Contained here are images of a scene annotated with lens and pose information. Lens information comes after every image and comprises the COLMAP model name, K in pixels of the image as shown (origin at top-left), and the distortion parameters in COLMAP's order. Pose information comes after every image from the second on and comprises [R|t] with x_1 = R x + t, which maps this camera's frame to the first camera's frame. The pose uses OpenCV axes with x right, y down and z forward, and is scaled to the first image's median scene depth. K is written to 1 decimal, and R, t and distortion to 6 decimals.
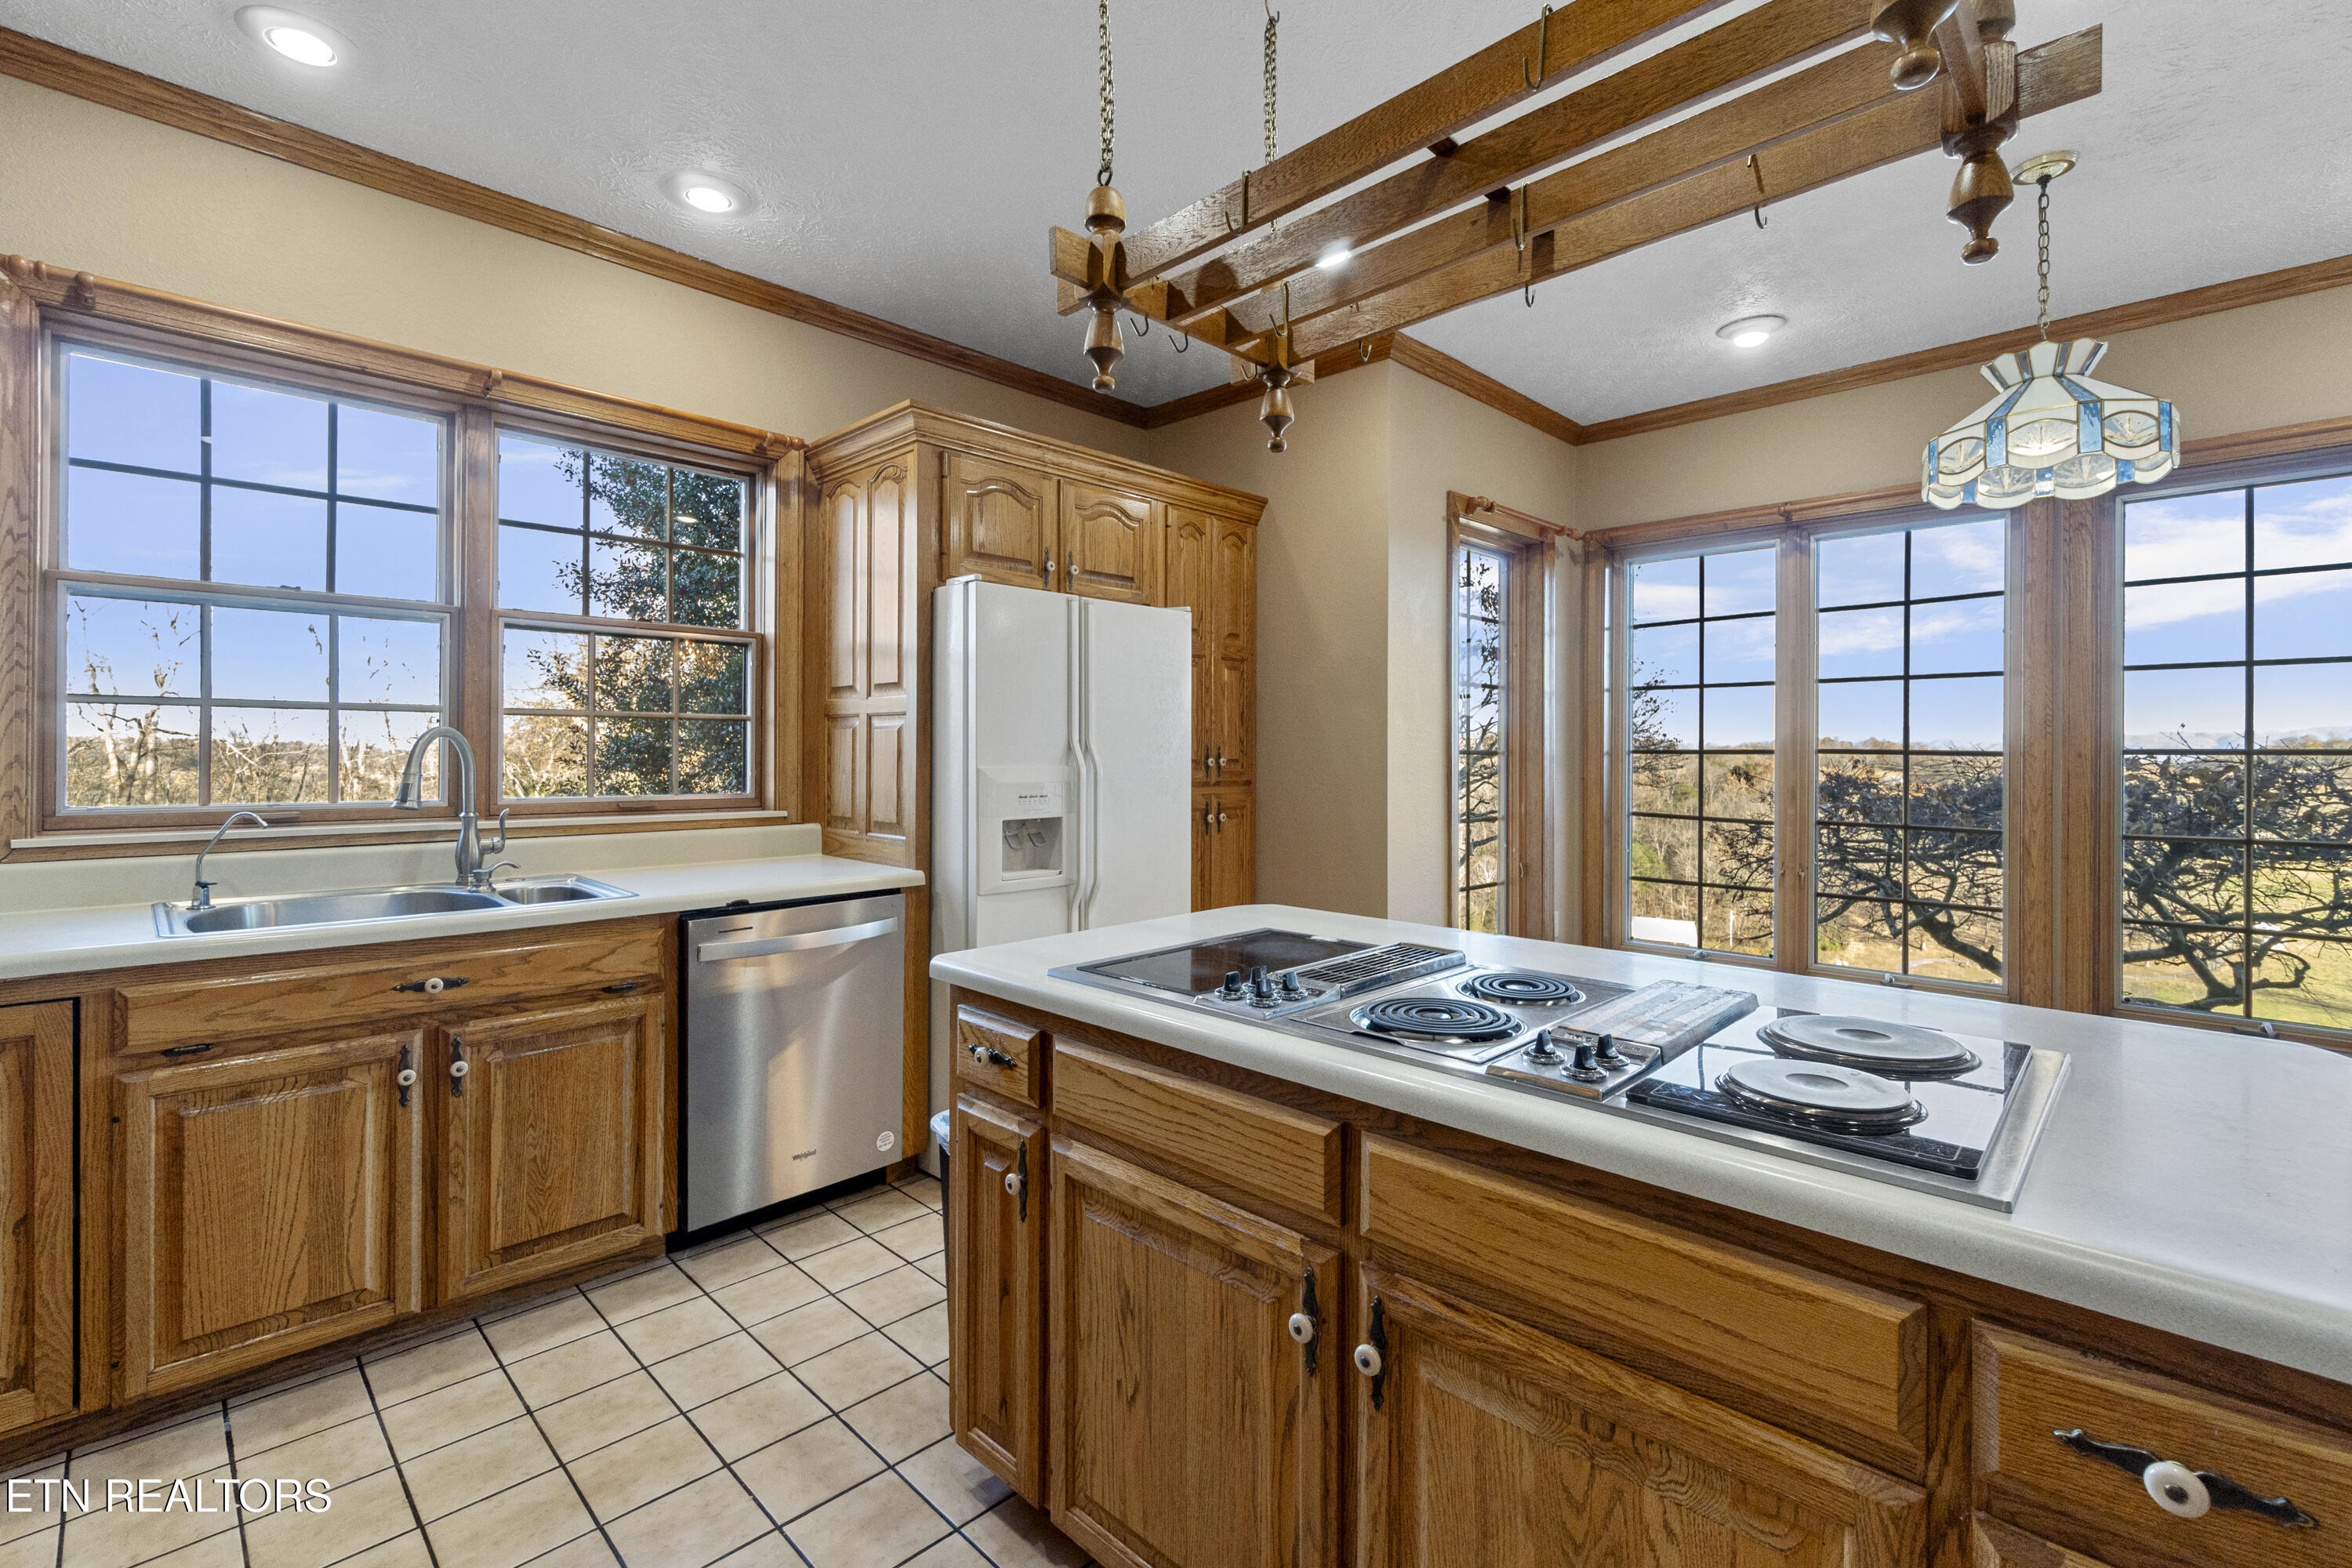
lens RADIAL K [[1033.4, 0, 1172.0], [0, 1033.4, 758.9], [0, 0, 1]] dist [-0.003379, -0.000268]
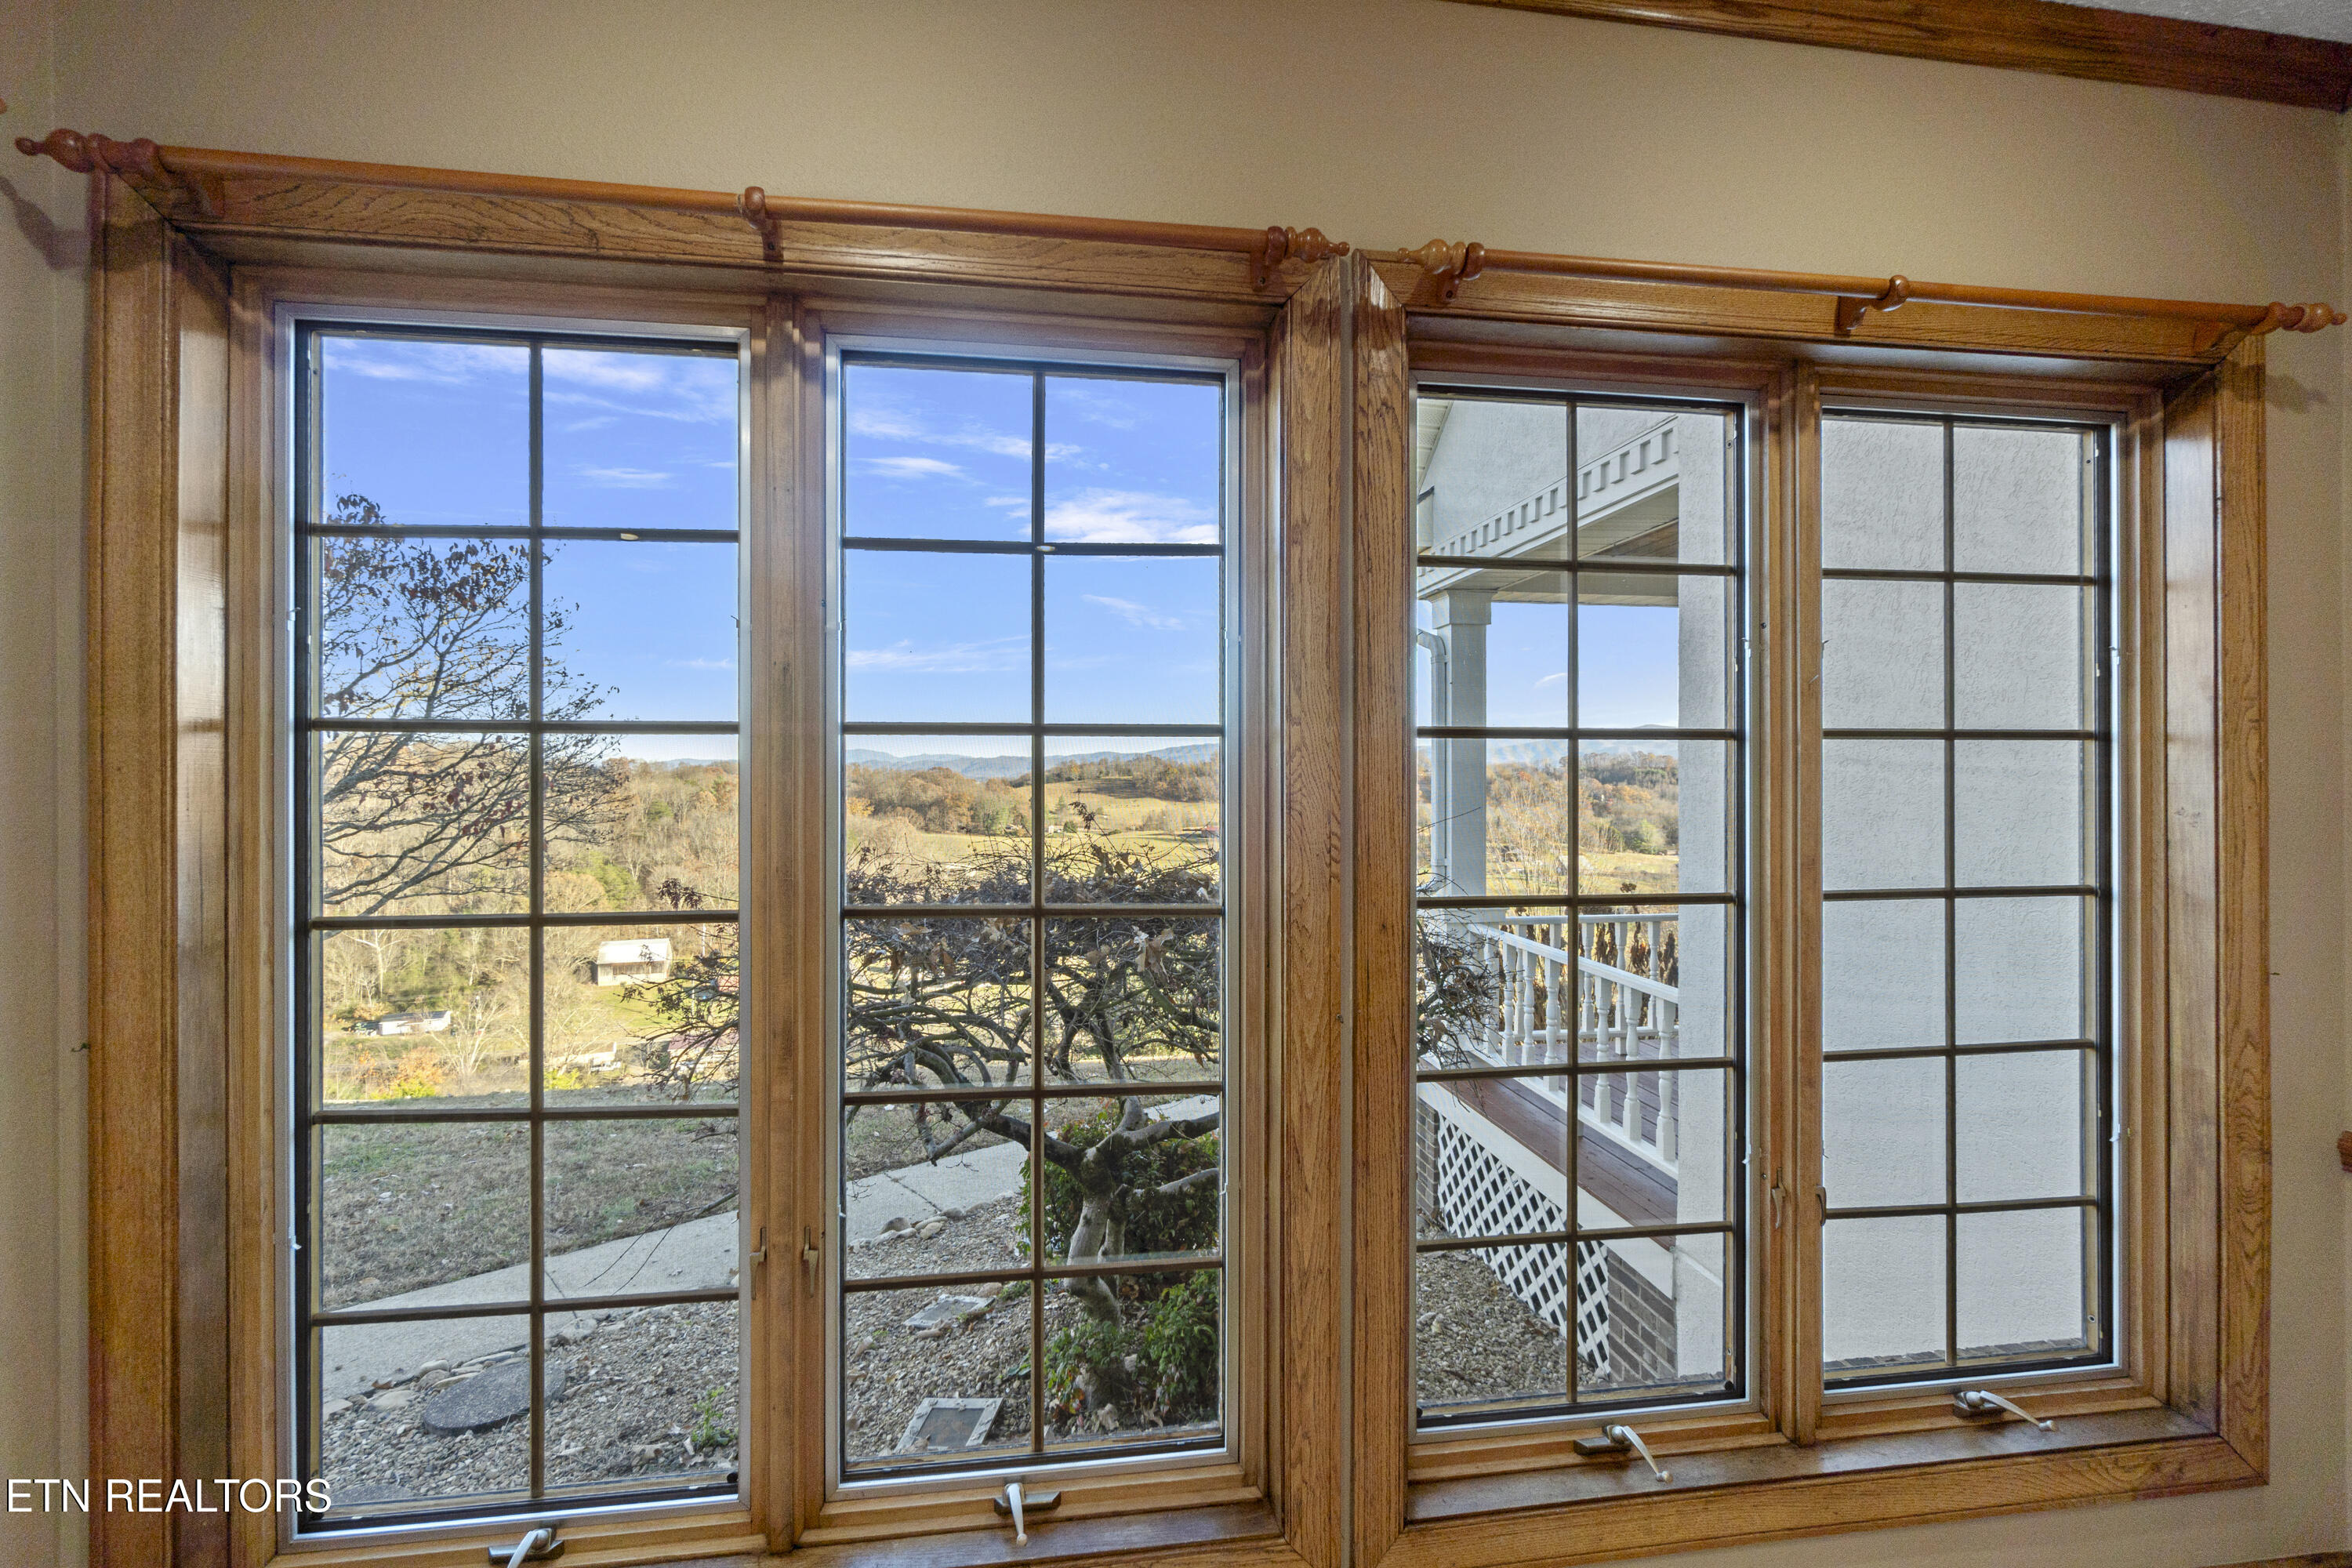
lens RADIAL K [[1033.4, 0, 1178.6], [0, 1033.4, 780.5], [0, 0, 1]] dist [-0.003379, -0.000268]
pose [[0.609306, -0.001729, 0.792933, 0.397338], [0.005350, 0.999984, -0.001931, -0.055143], [-0.792917, 0.005419, 0.609305, 0.668069]]
